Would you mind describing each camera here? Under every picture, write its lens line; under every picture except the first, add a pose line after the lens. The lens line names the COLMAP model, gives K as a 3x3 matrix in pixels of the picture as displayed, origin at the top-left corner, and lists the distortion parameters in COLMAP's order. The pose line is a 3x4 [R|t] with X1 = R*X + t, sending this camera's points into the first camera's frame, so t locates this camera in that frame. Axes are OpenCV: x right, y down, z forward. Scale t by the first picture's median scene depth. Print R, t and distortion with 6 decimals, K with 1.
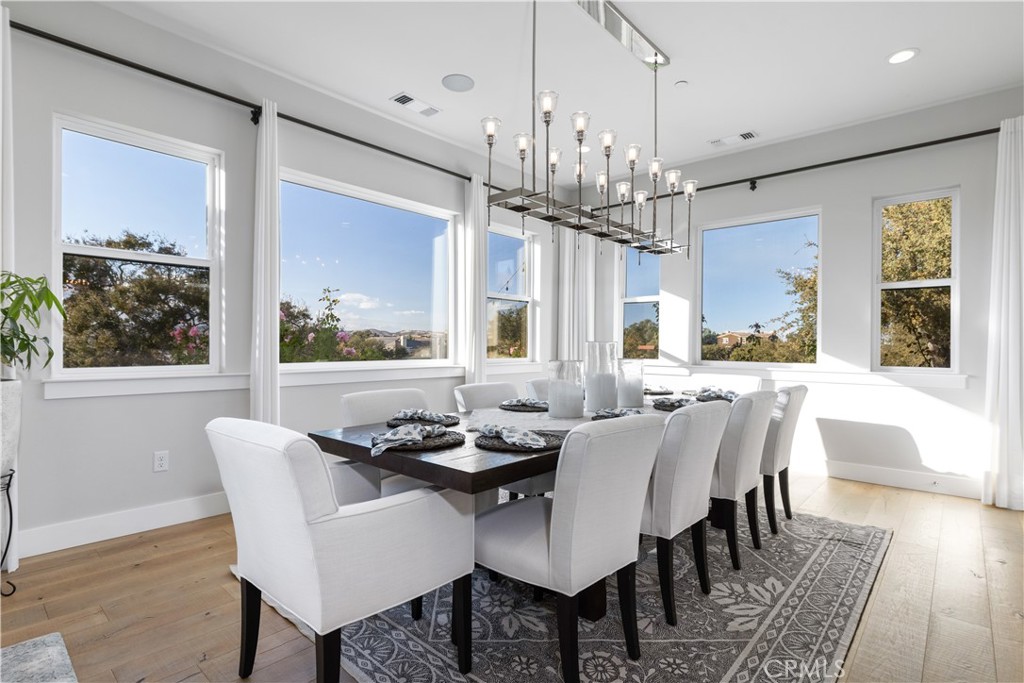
lens RADIAL K [[492.9, 0, 488.6], [0, 492.9, 344.4], [0, 0, 1]] dist [0.003720, 0.000650]
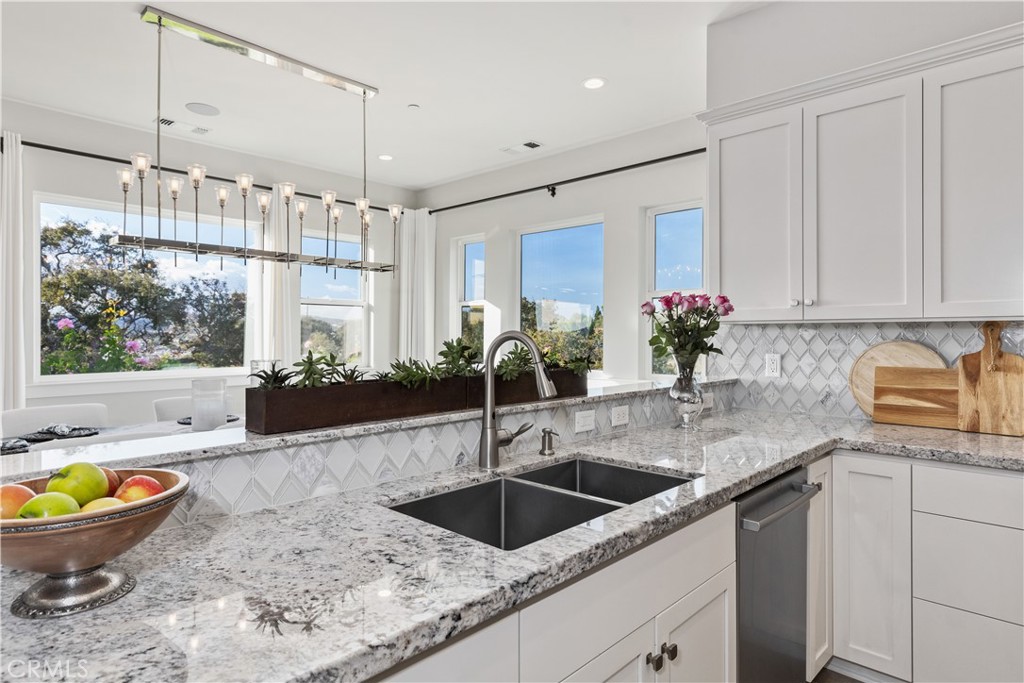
lens RADIAL K [[567.0, 0, 507.0], [0, 567.0, 335.7], [0, 0, 1]] dist [0.006178, 0.000591]
pose [[0.999855, -0.008608, -0.014694, 0.462092], [0.008657, 0.999957, 0.003274, -0.035124], [0.014666, -0.003401, 0.999887, -0.154224]]
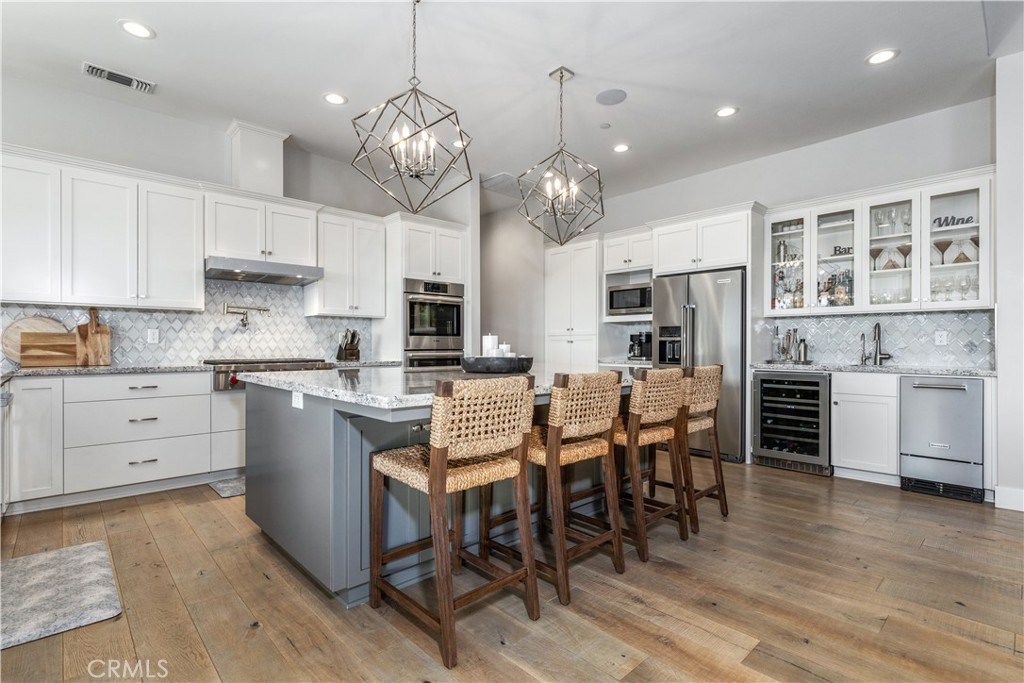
lens RADIAL K [[492.9, 0, 508.5], [0, 492.9, 343.1], [0, 0, 1]] dist [0.003720, 0.000650]
pose [[0.067969, -0.005744, 0.997671, 0.105744], [-0.002206, 0.999980, 0.005907, 0.009860], [-0.997685, -0.002602, 0.067955, -0.394653]]
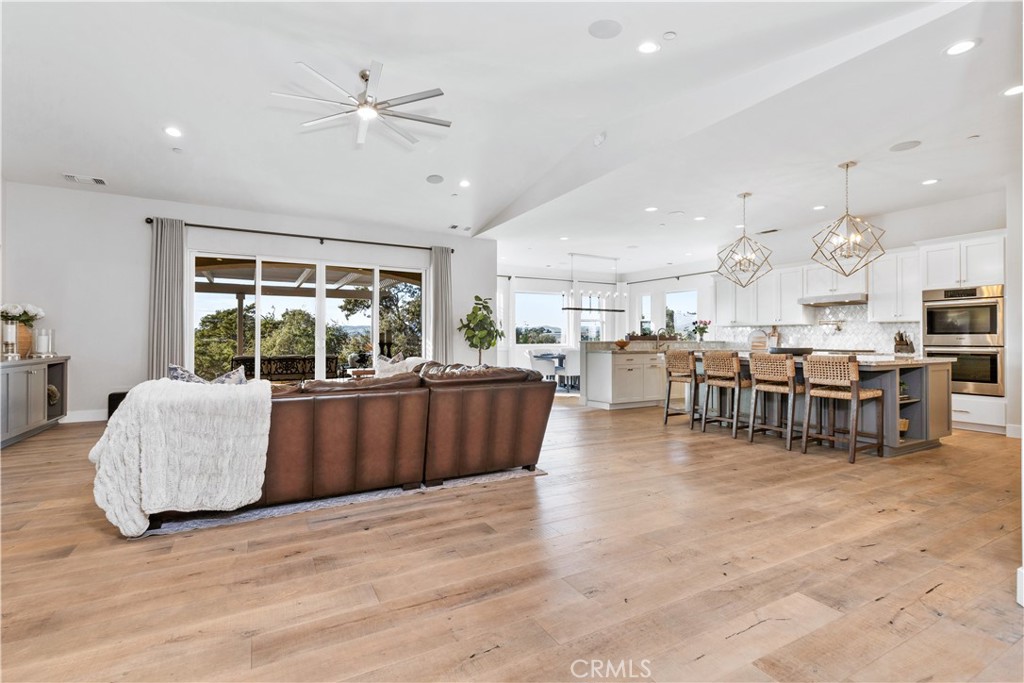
lens RADIAL K [[471.6, 0, 498.2], [0, 471.6, 337.2], [0, 0, 1]] dist [0.001304, 0.000482]
pose [[0.942427, -0.009970, -0.334264, 0.473552], [0.008055, 0.999942, -0.007114, 0.007624], [0.334316, 0.004012, 0.942453, -1.769973]]
